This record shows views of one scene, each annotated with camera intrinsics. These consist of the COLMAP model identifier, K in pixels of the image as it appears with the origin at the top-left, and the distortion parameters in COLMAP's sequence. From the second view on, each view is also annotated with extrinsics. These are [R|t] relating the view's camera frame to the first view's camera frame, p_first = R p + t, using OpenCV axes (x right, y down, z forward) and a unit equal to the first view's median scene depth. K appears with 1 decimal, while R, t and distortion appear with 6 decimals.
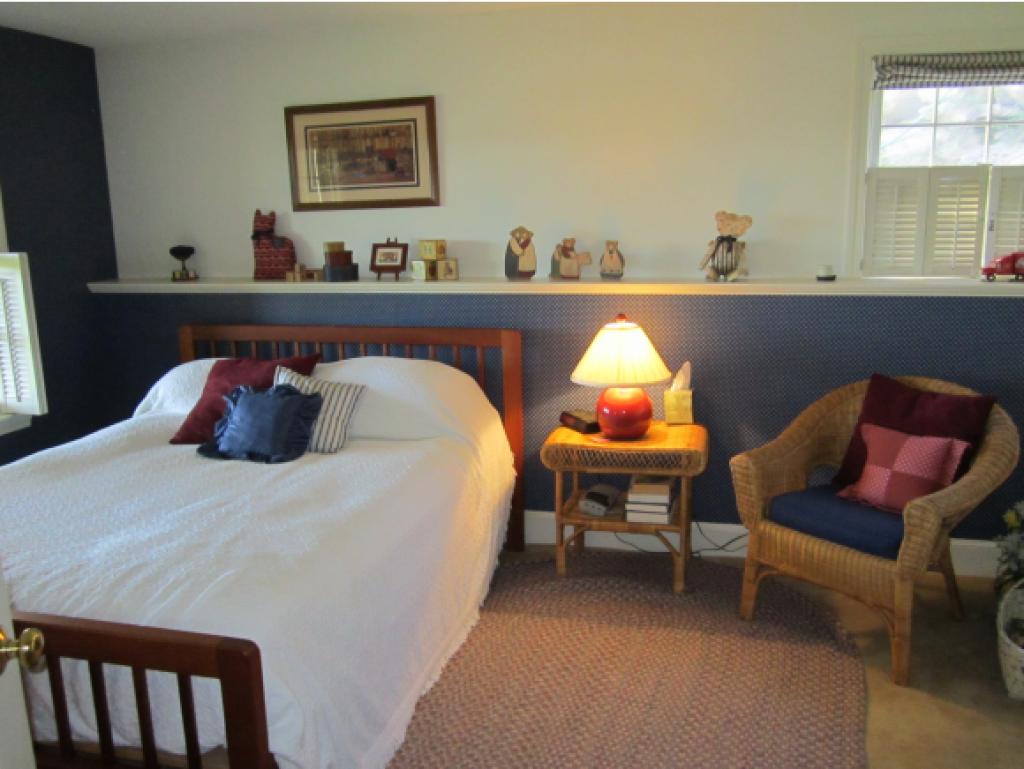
lens RADIAL K [[850.3, 0, 512.0], [0, 850.3, 384.5], [0, 0, 1]] dist [-0.046821, 0.015082]
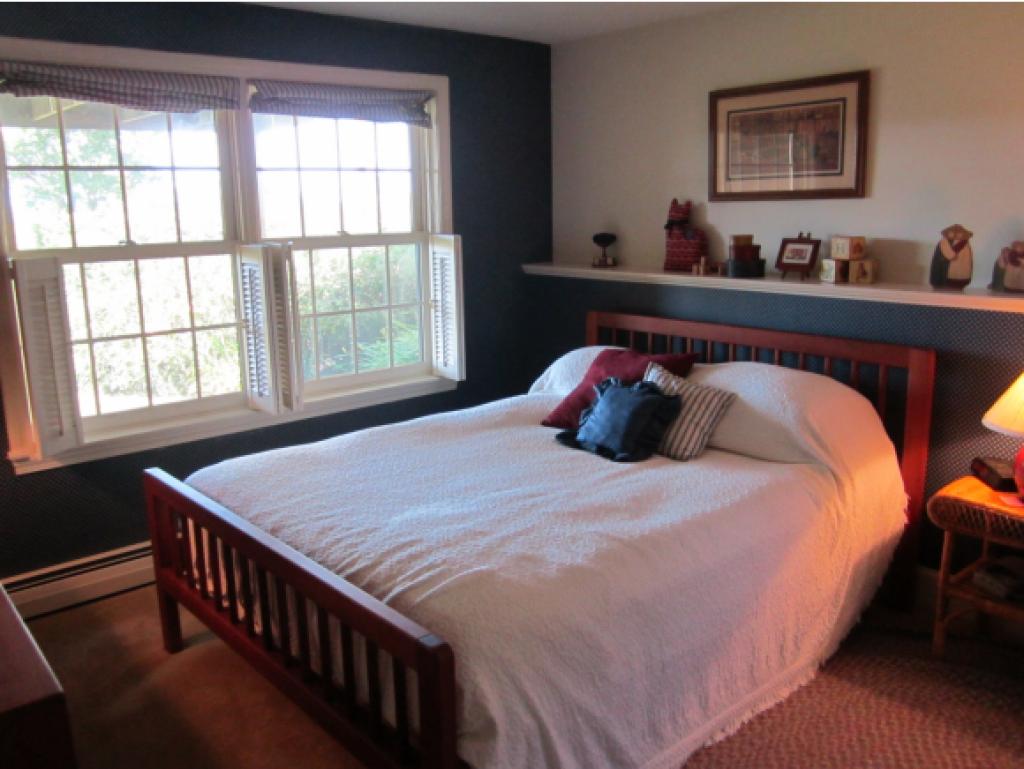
lens RADIAL K [[850.3, 0, 512.0], [0, 850.3, 384.5], [0, 0, 1]] dist [-0.046821, 0.015082]
pose [[0.827105, 0.124754, -0.548027, 0.121012], [-0.113993, 0.992025, 0.053783, -0.028515], [0.550366, 0.017987, 0.834730, 0.094357]]
